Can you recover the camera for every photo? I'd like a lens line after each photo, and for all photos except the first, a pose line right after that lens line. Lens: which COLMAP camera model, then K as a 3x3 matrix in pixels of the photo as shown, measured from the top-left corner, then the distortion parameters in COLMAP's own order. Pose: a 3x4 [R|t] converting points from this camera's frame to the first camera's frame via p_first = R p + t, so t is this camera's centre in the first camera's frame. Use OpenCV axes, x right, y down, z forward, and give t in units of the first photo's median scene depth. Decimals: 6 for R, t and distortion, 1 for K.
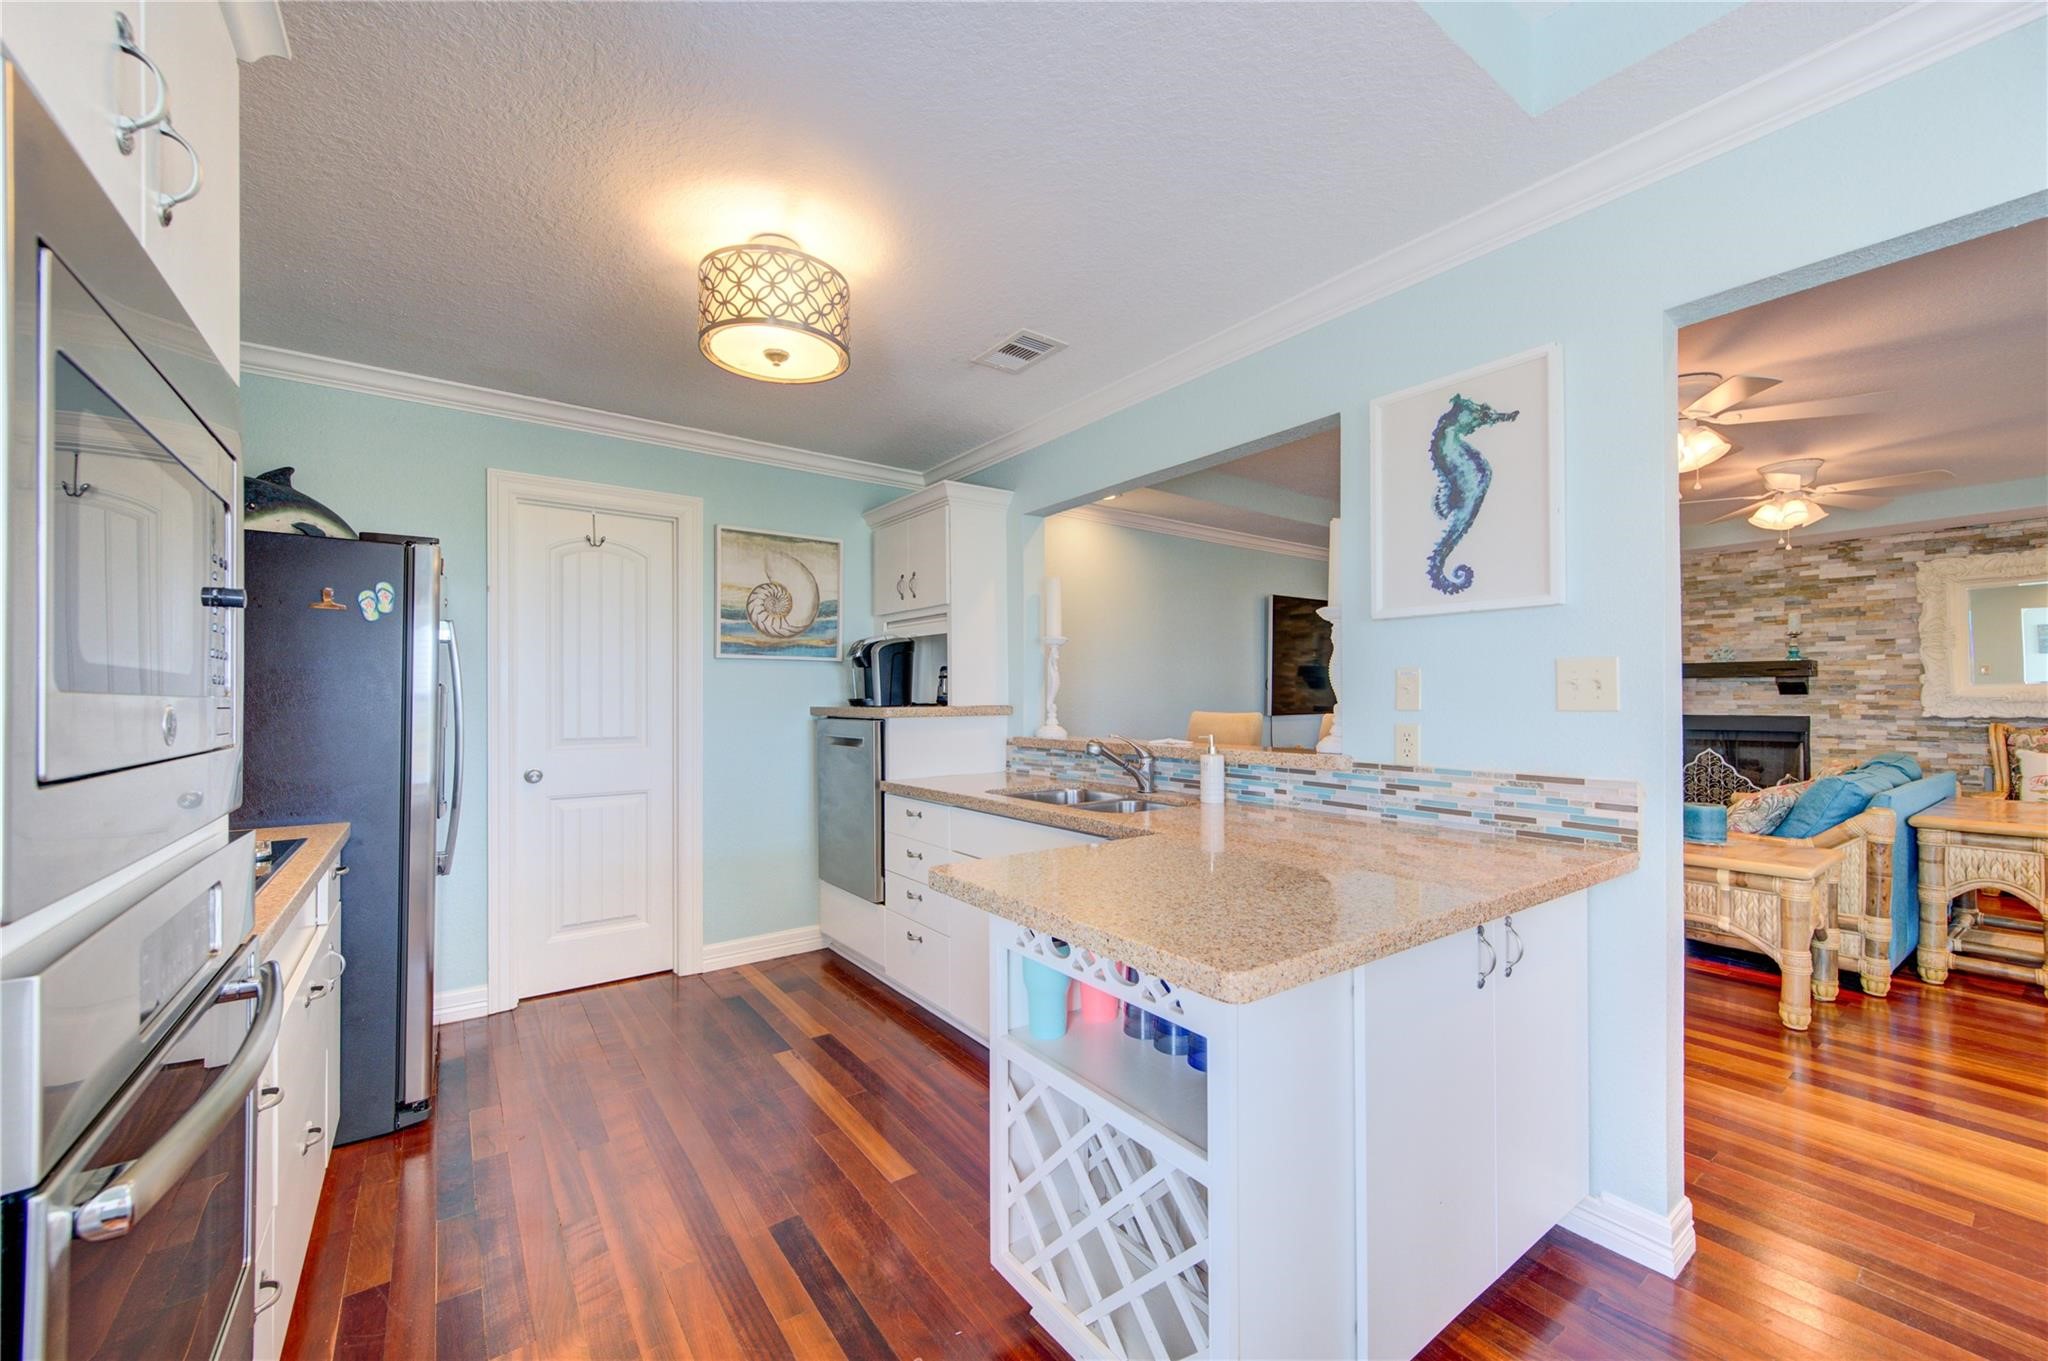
lens RADIAL K [[773.6, 0, 1149.1], [0, 773.6, 692.2], [0, 0, 1]] dist [0.000687, 0.000252]
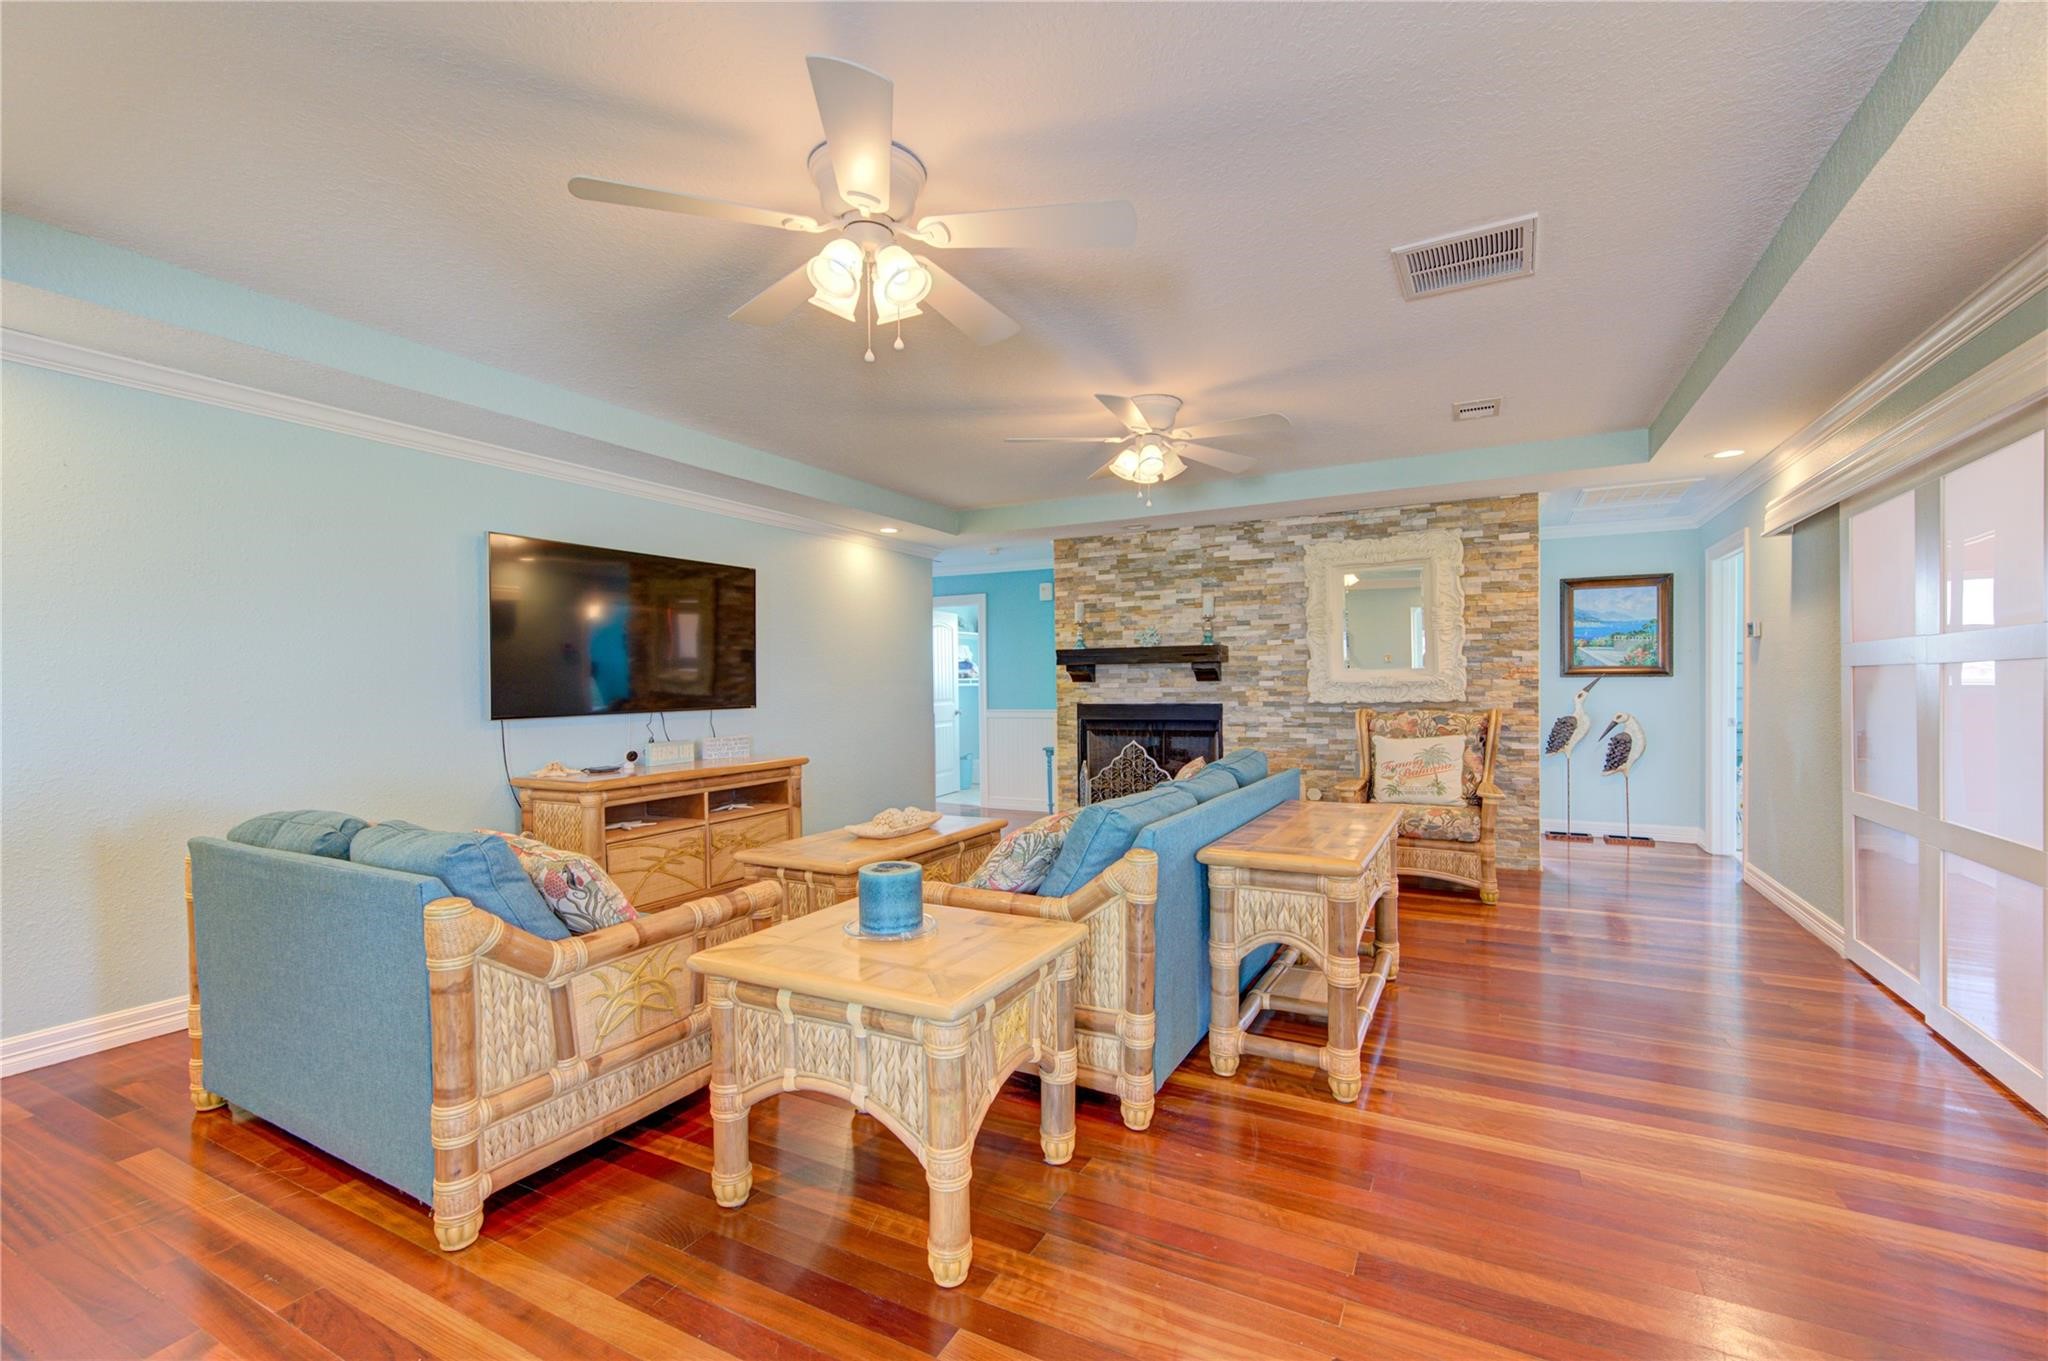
lens RADIAL K [[800.8, 0, 1030.4], [0, 800.8, 691.3], [0, 0, 1]] dist [0.004764, -0.000033]
pose [[0.926446, -0.012604, 0.376216, 0.276846], [0.008260, 0.999879, 0.013157, 0.000479], [-0.376337, -0.009082, 0.926438, 0.181799]]
